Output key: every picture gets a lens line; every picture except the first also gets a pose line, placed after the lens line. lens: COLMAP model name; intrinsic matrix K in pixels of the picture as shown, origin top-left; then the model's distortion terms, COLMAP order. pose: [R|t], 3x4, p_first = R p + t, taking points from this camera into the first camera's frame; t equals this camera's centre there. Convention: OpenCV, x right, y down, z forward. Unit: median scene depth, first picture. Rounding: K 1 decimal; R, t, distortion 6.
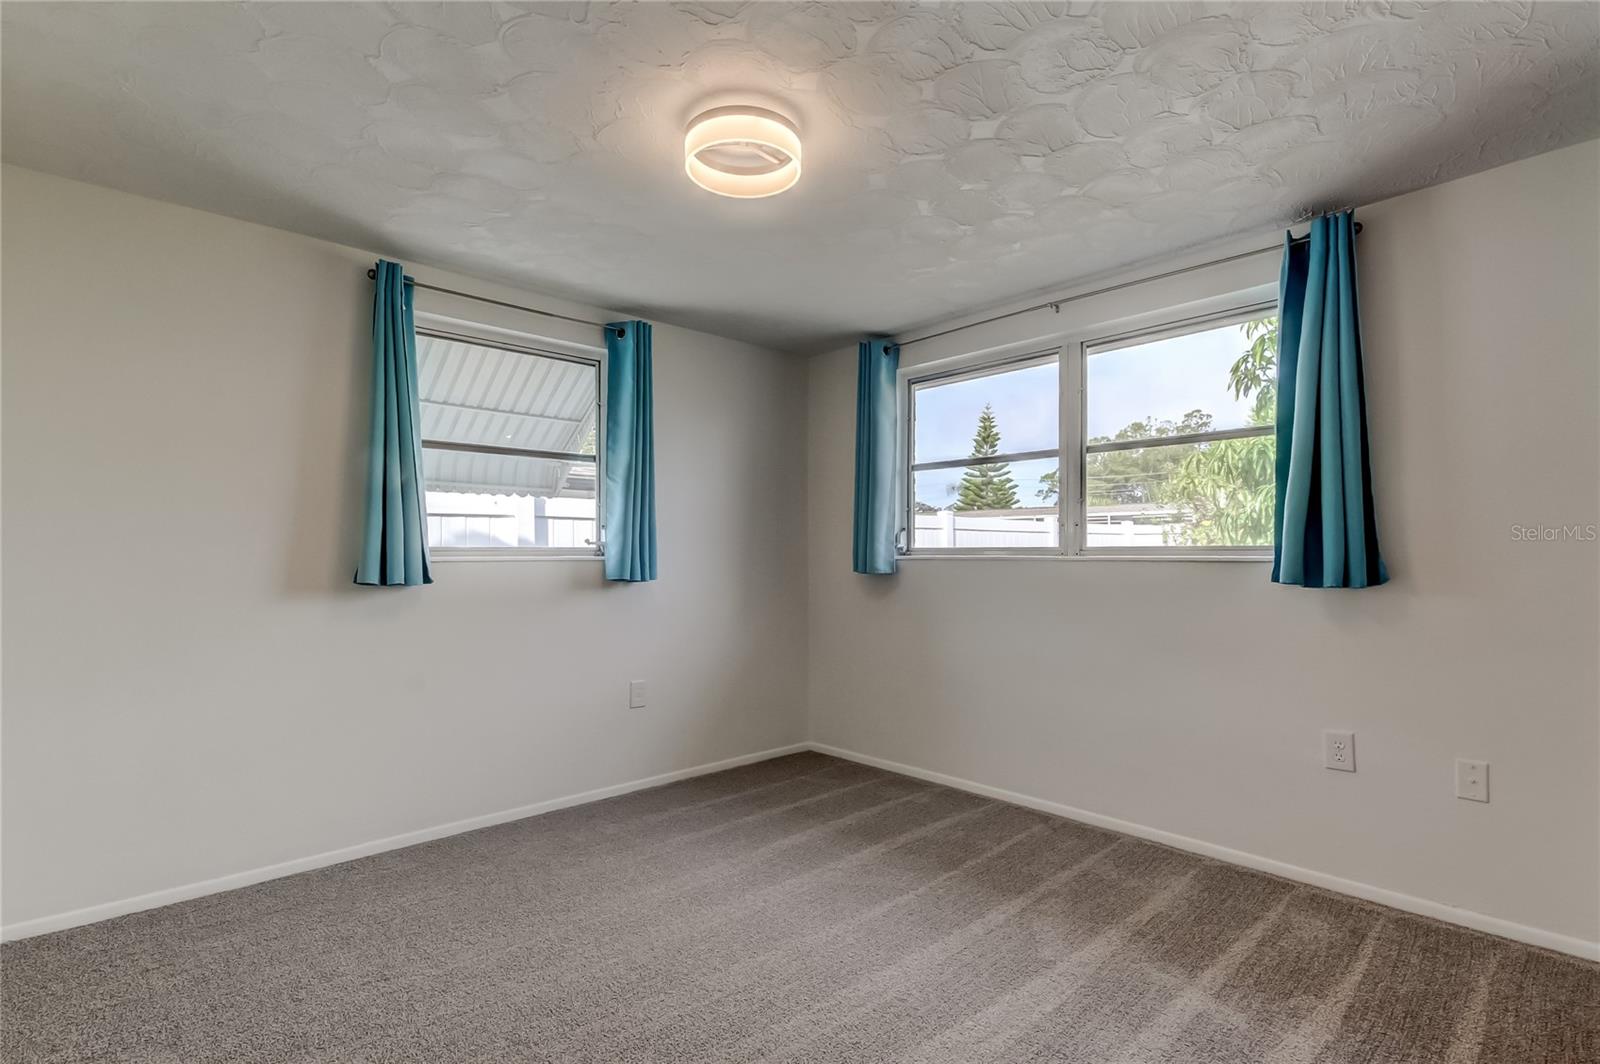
lens RADIAL K [[736.4, 0, 804.3], [0, 736.4, 543.4], [0, 0, 1]] dist [0.019287, -0.006717]
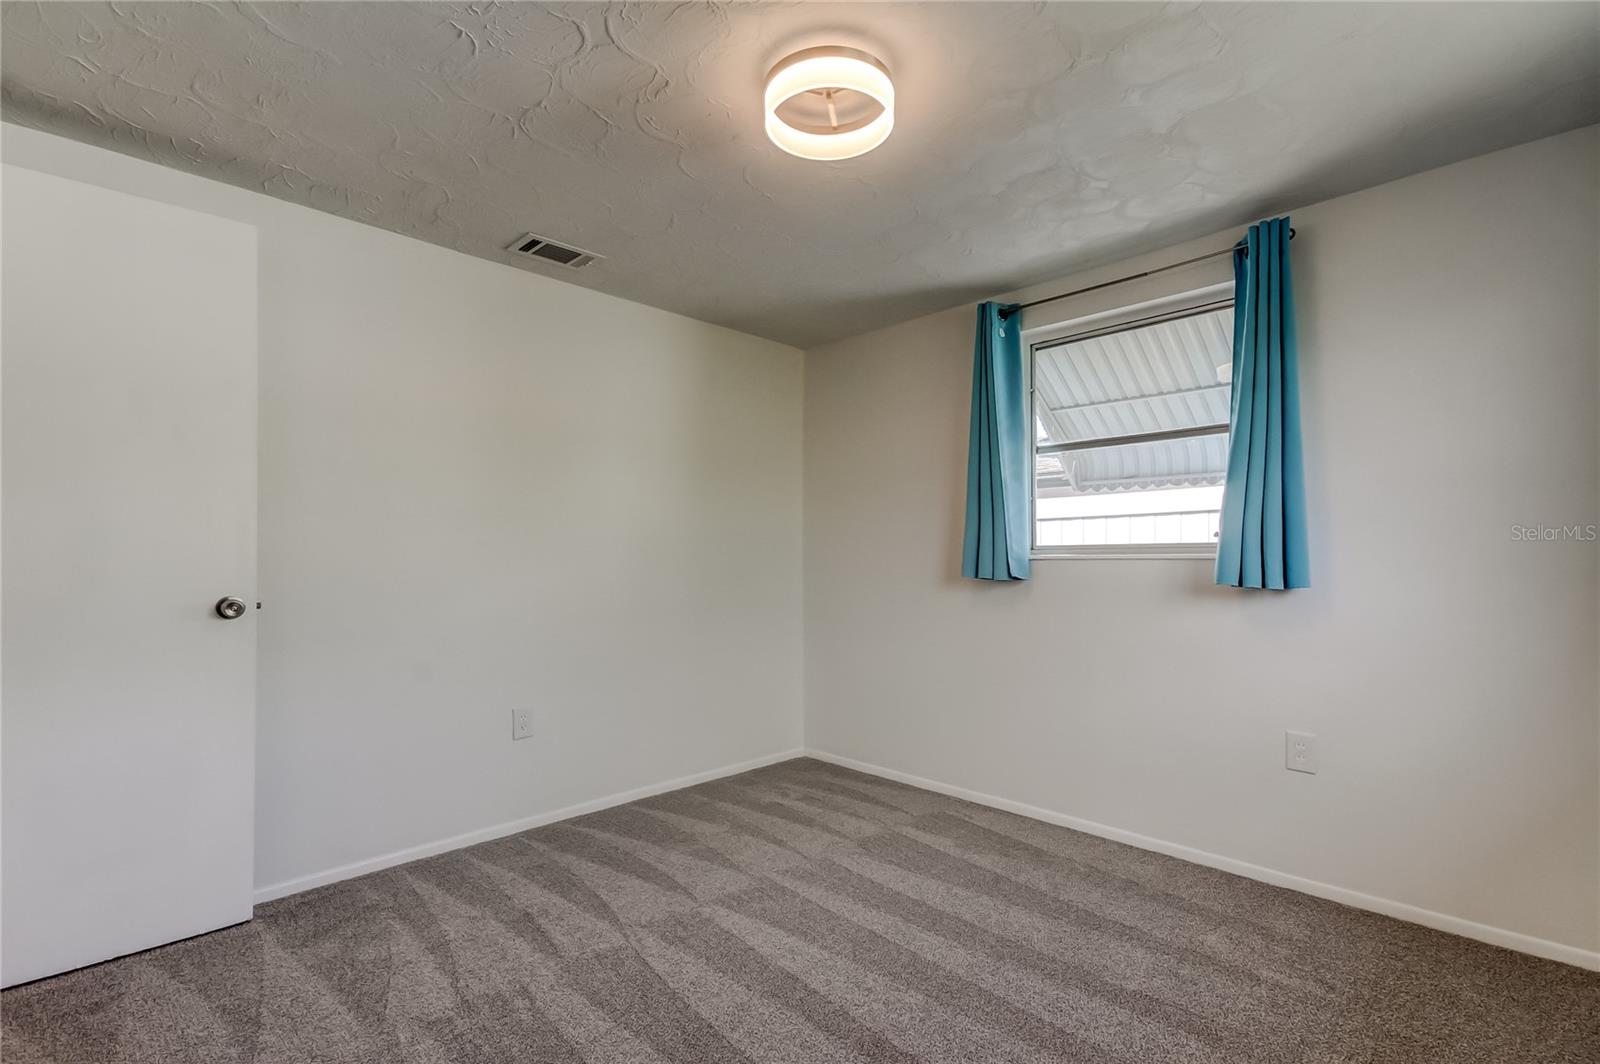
lens RADIAL K [[736.4, 0, 756.4], [0, 736.4, 569.8], [0, 0, 1]] dist [0.019287, -0.006717]
pose [[0.015921, 0.006913, -0.999849, 0.402918], [0.006075, 0.999957, 0.007010, 0.020734], [0.999855, -0.006185, 0.015879, 0.415615]]
